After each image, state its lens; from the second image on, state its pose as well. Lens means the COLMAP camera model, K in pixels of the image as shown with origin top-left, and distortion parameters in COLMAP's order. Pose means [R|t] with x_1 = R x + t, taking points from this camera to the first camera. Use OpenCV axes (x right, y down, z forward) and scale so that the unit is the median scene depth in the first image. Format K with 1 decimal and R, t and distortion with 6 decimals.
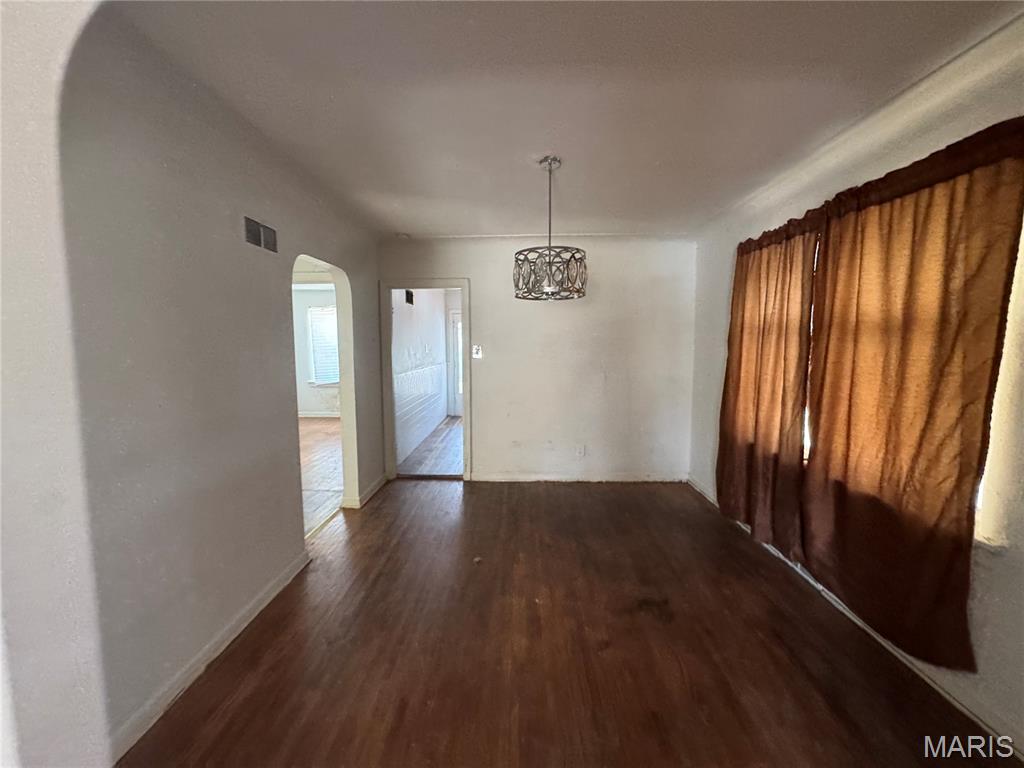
lens RADIAL K [[407.3, 0, 512.0], [0, 407.3, 384.0], [0, 0, 1]] dist [-0.001797, -0.000233]
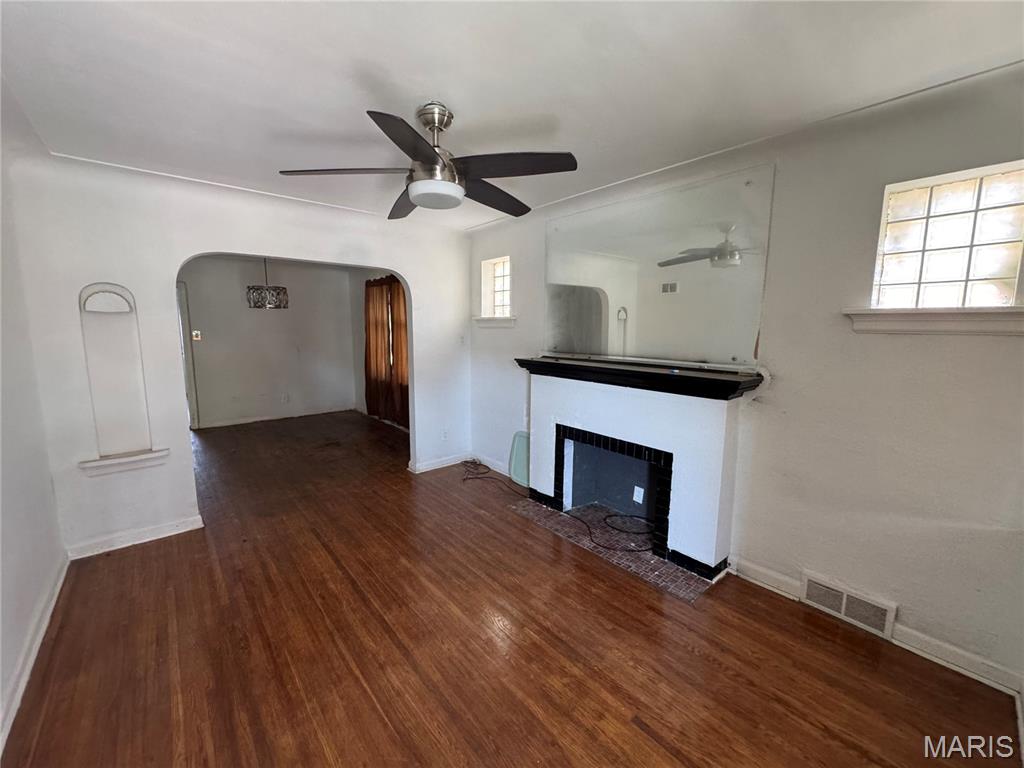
lens RADIAL K [[407.3, 0, 512.0], [0, 407.3, 384.0], [0, 0, 1]] dist [-0.001797, -0.000233]
pose [[0.746620, -0.082050, 0.660172, -0.377143], [0.058201, 0.996616, 0.058043, 0.121678], [-0.662700, -0.004913, 0.748869, -1.357557]]
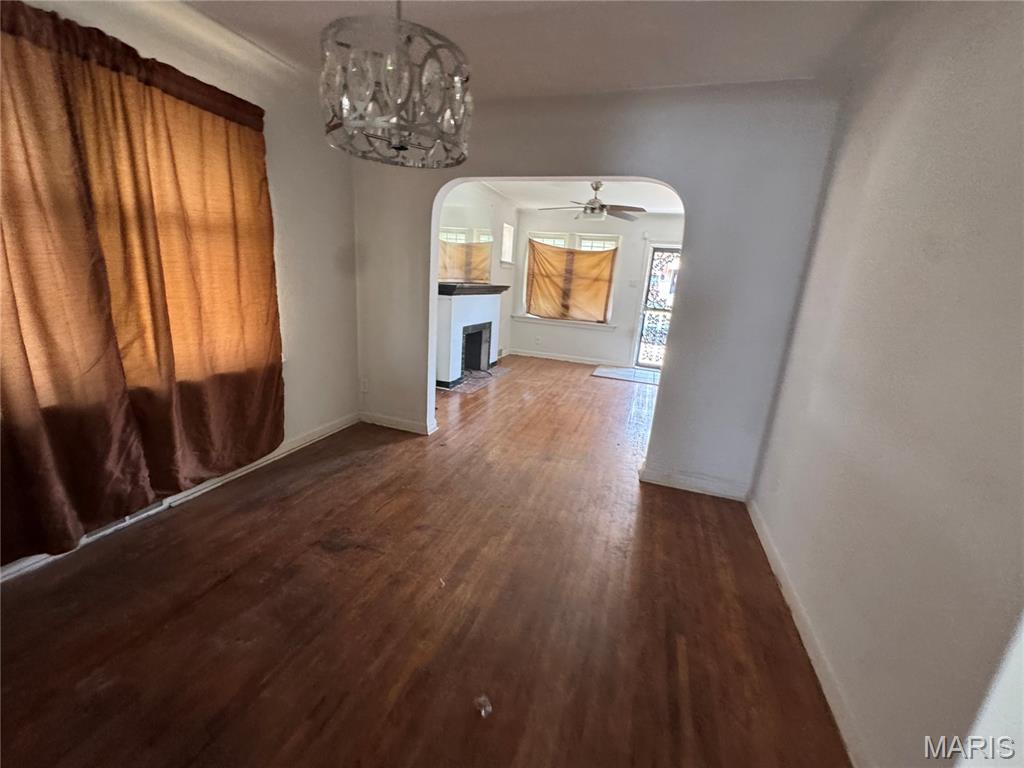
lens RADIAL K [[407.3, 0, 512.0], [0, 407.3, 384.0], [0, 0, 1]] dist [-0.001797, -0.000233]
pose [[-0.946145, -0.141924, 0.290975, -0.243998], [-0.032884, 0.936269, 0.349741, -0.123195], [-0.322068, 0.321337, -0.890514, 1.522016]]
